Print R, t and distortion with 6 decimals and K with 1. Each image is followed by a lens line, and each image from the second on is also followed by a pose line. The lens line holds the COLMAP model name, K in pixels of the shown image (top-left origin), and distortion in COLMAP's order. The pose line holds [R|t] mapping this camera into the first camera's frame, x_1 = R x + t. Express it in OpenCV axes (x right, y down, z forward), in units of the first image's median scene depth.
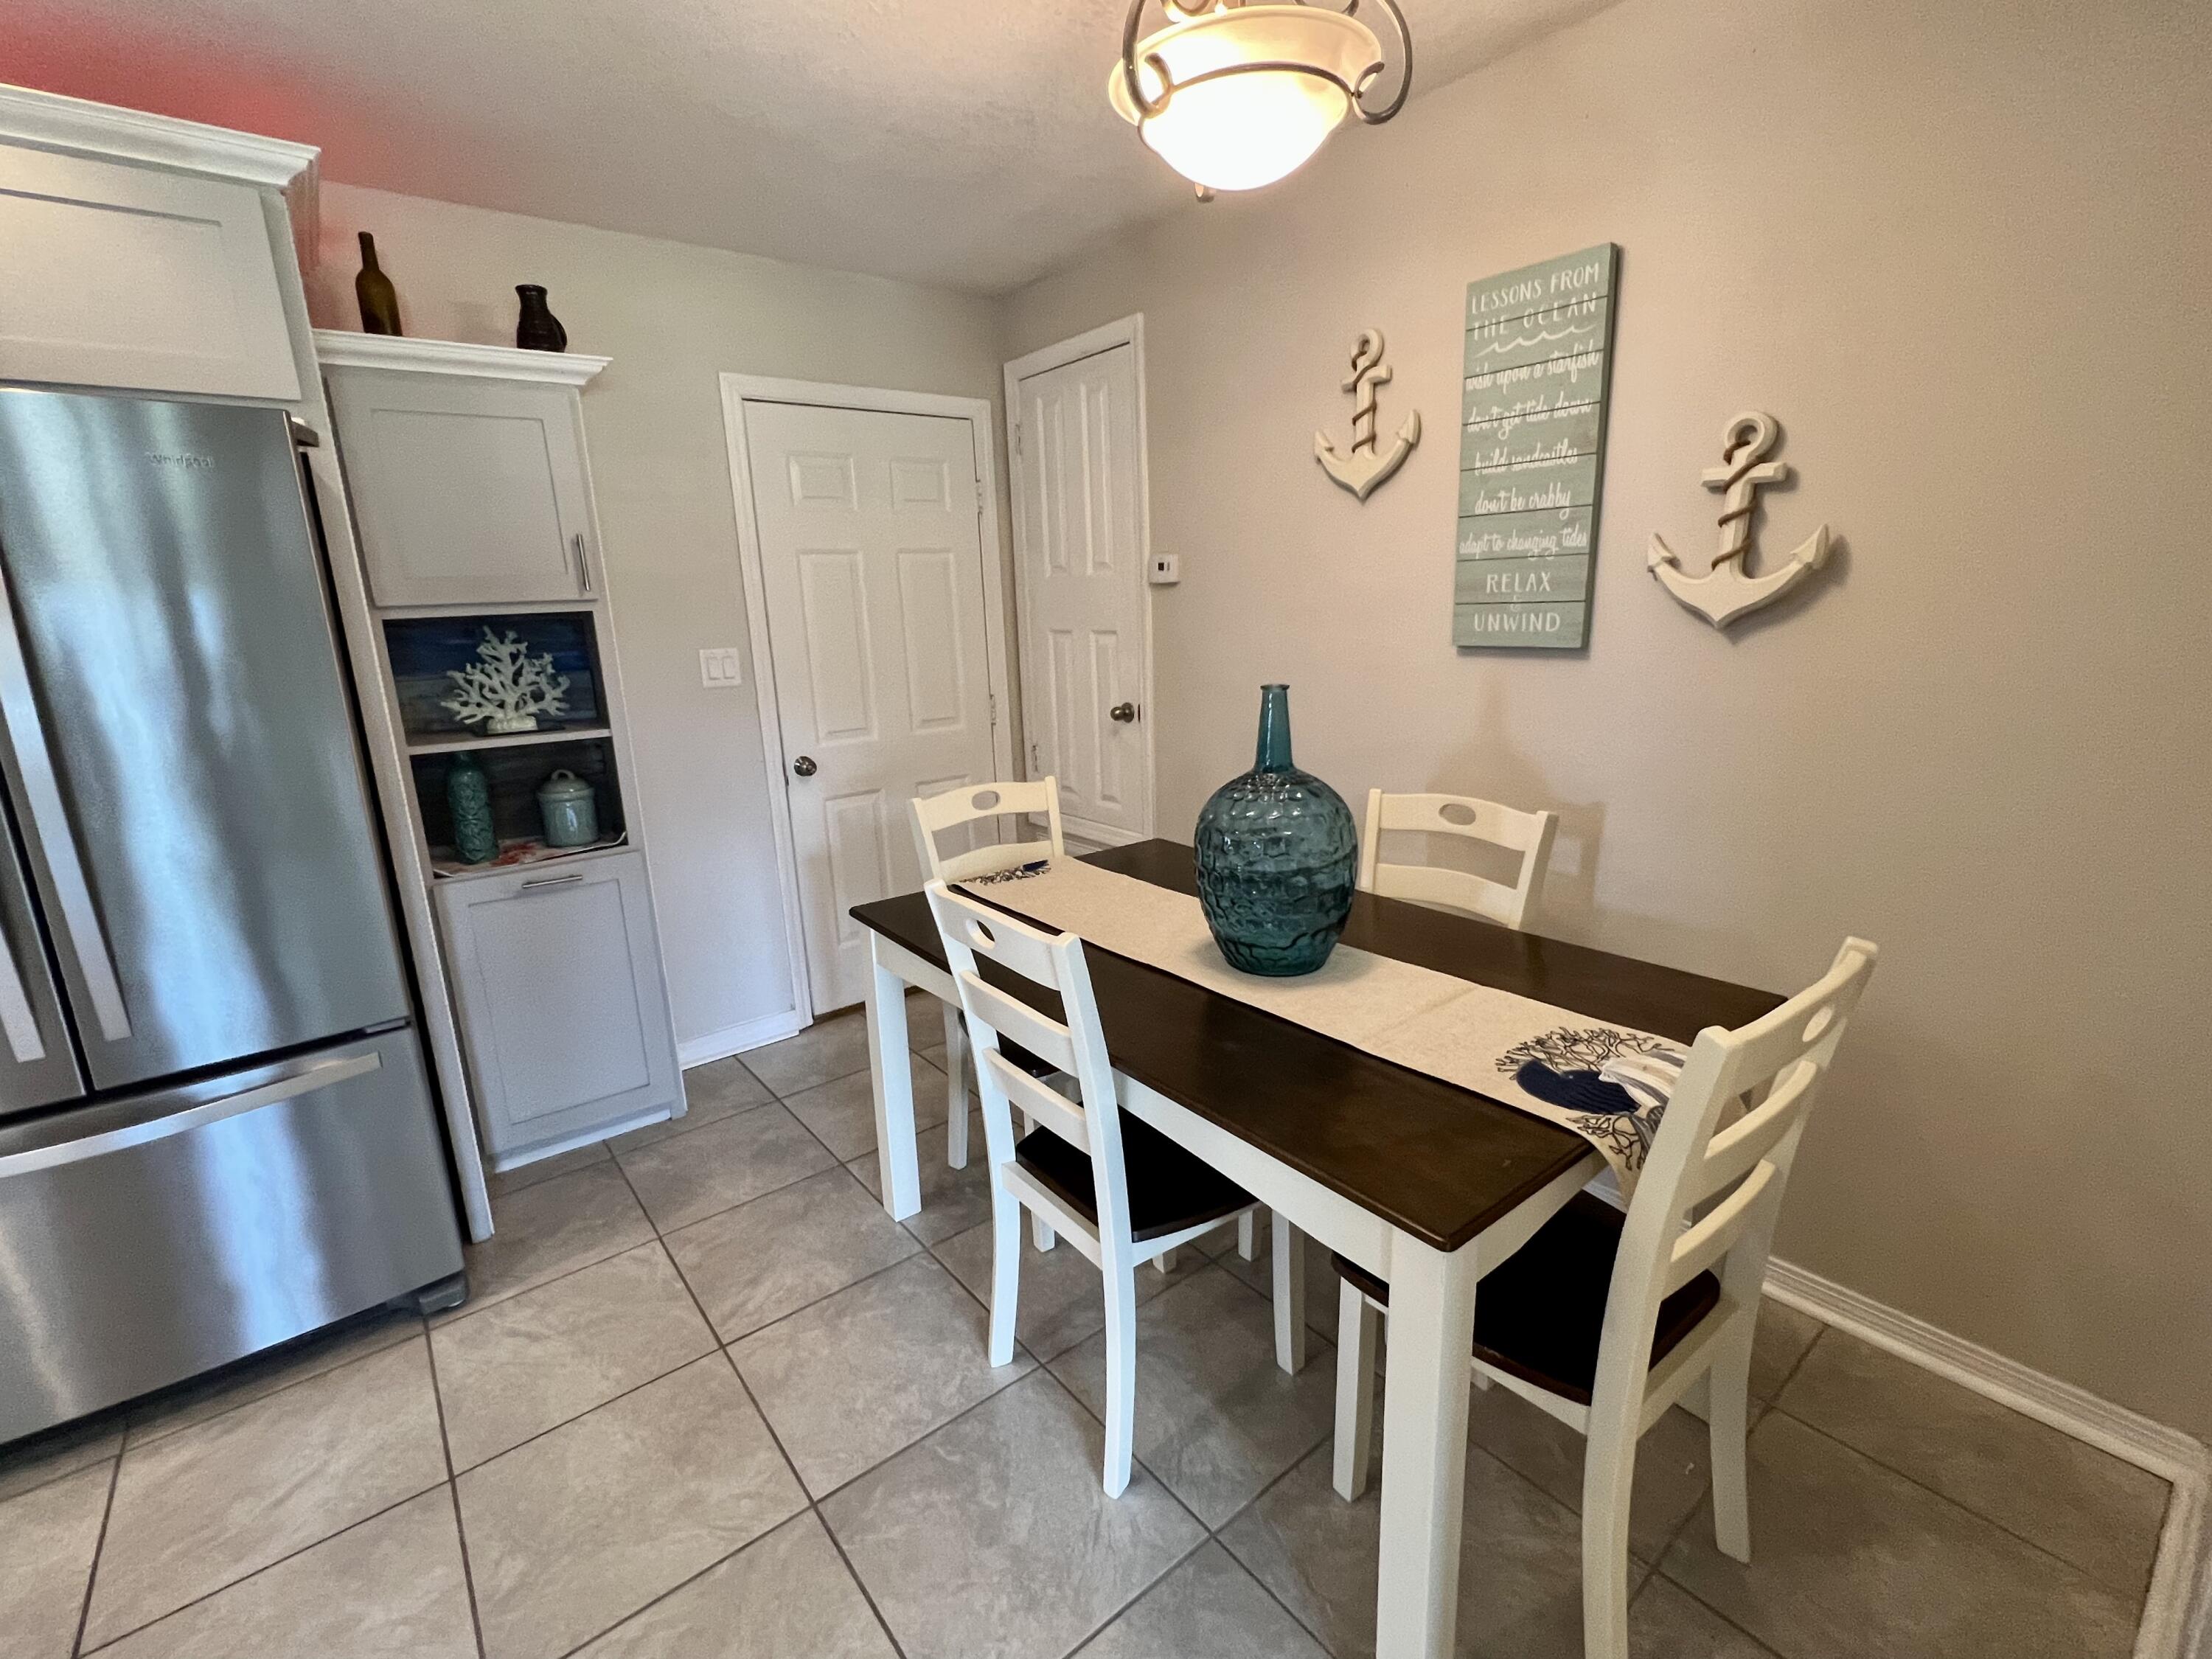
lens RADIAL K [[981.4, 0, 1100.8], [0, 981.4, 829.2], [0, 0, 1]] dist [0.000349, 0.000368]
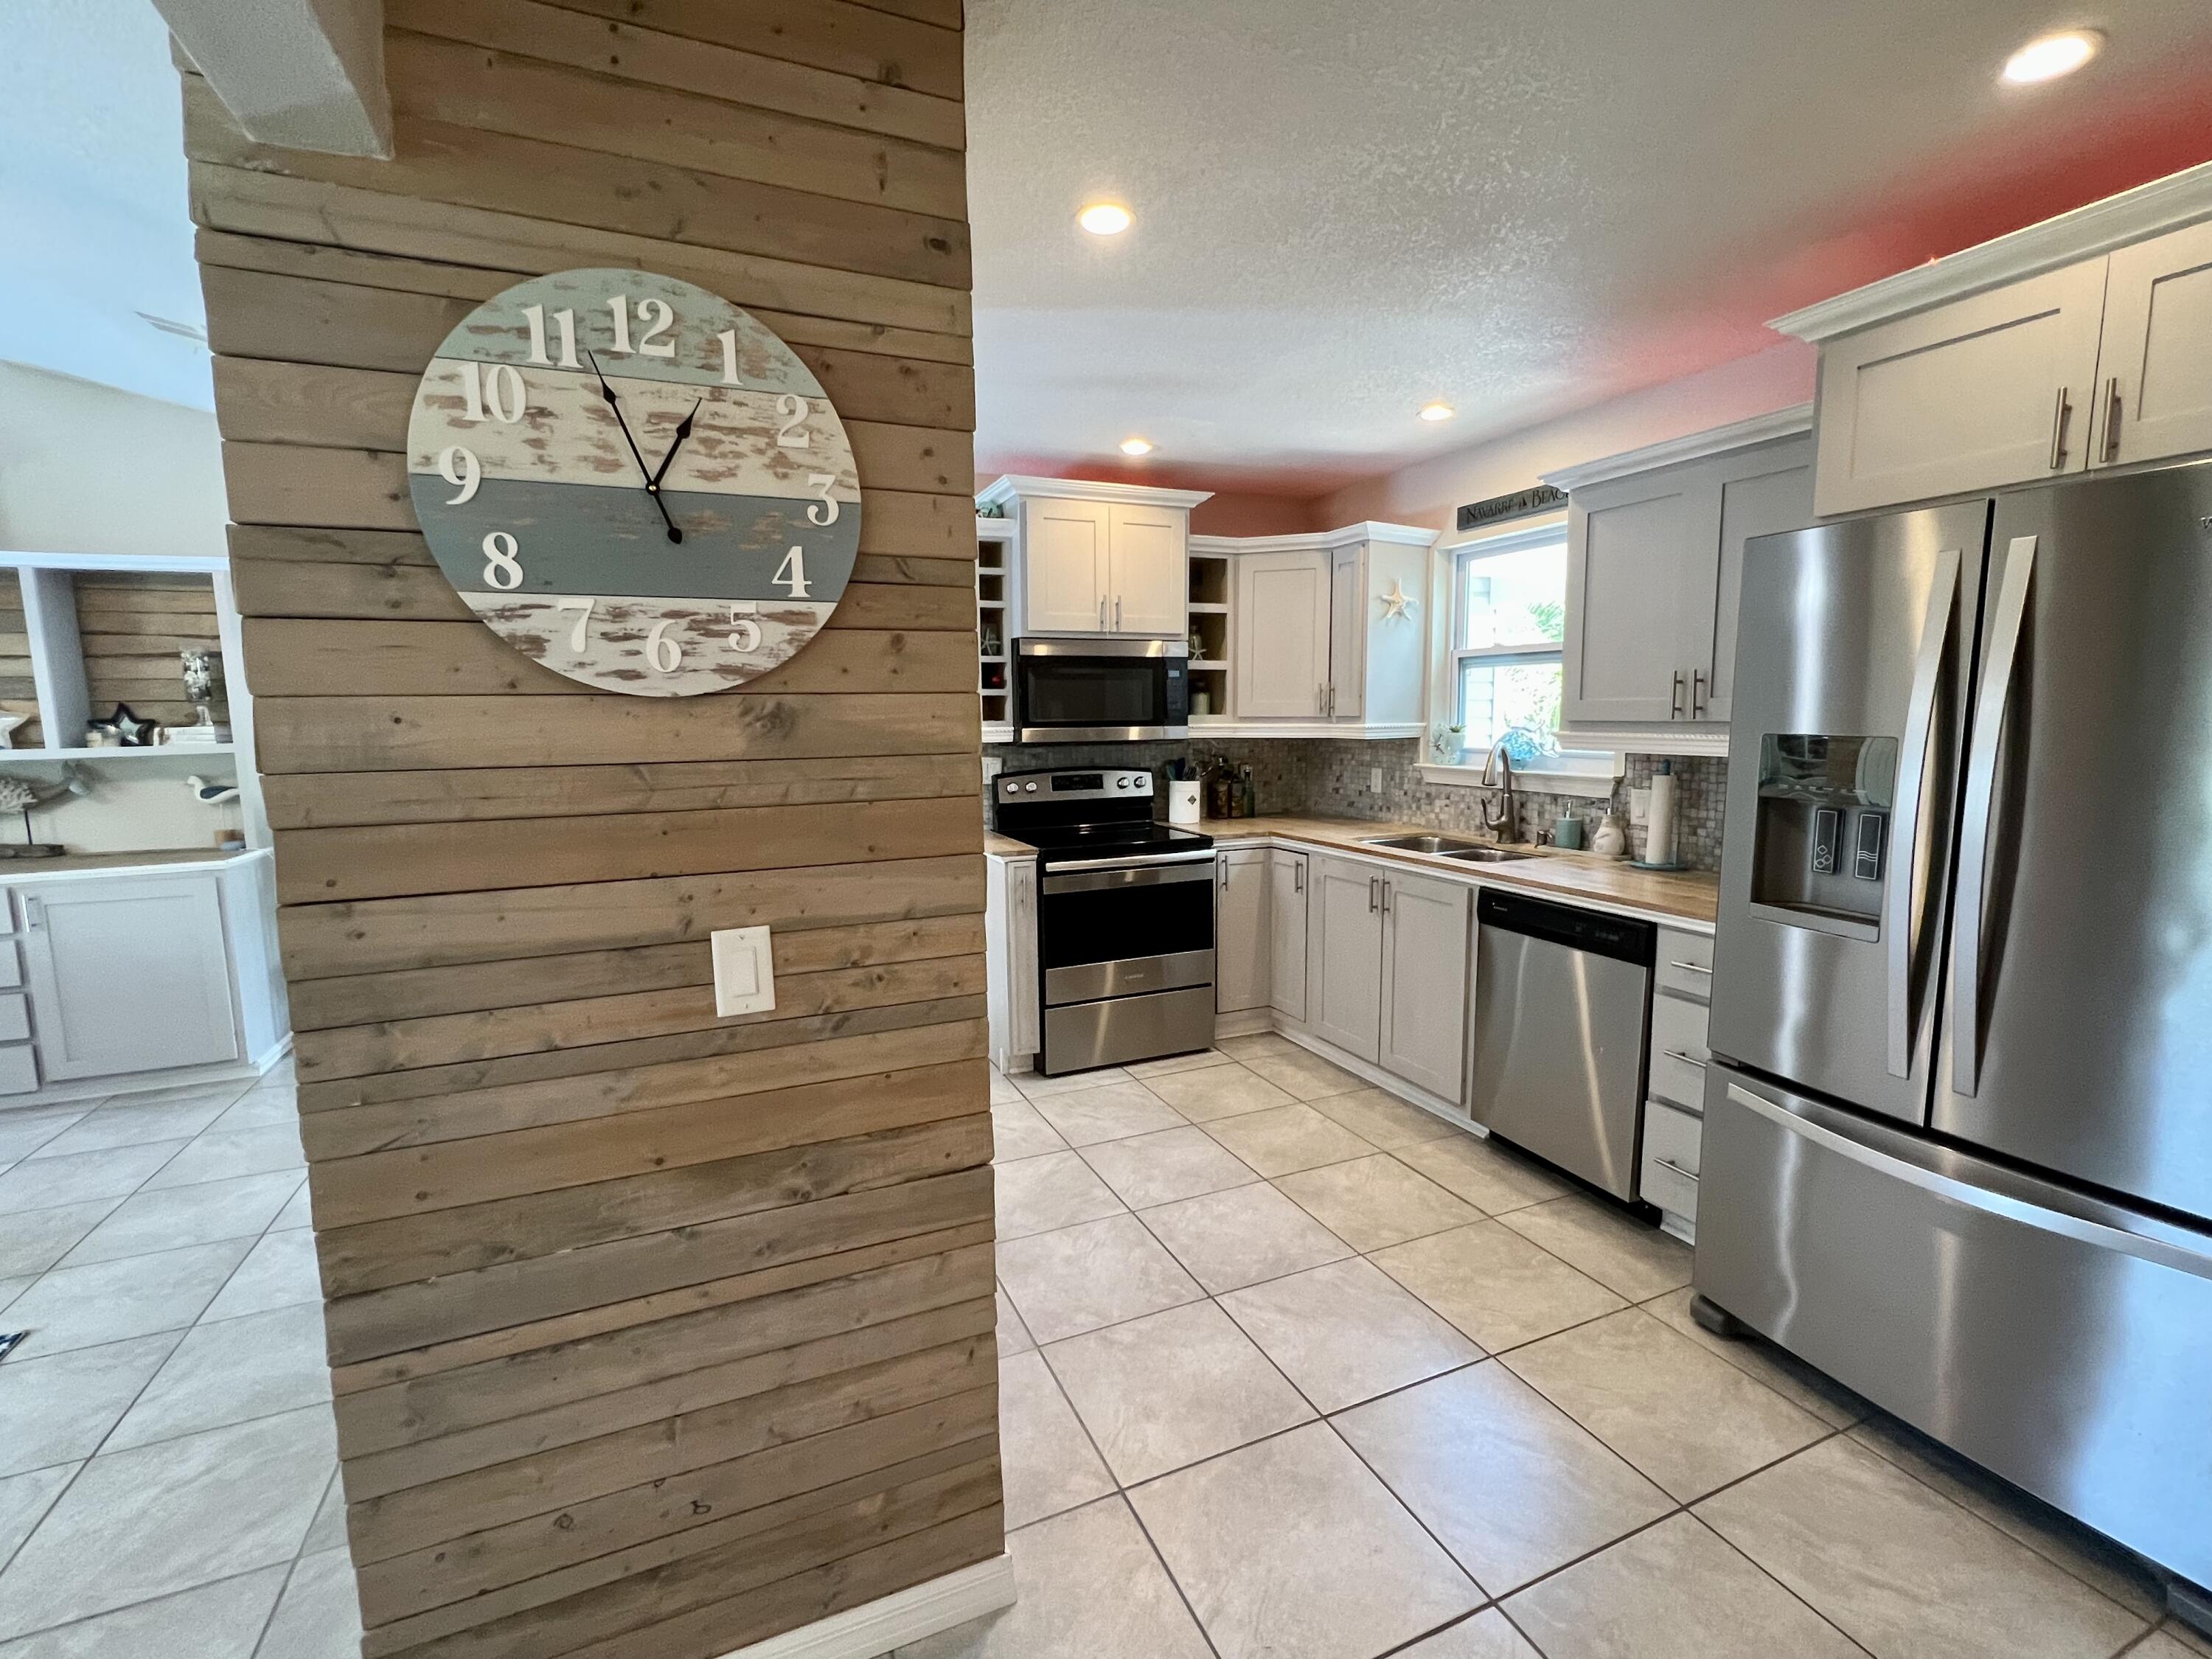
lens RADIAL K [[980.6, 0, 1100.8], [0, 980.6, 827.5], [0, 0, 1]] dist [0.000154, 0.000119]
pose [[-0.255756, 0.157811, -0.953774, 0.128008], [-0.198007, 0.957119, 0.211460, -0.067774], [0.946246, 0.242936, -0.213541, 0.201431]]
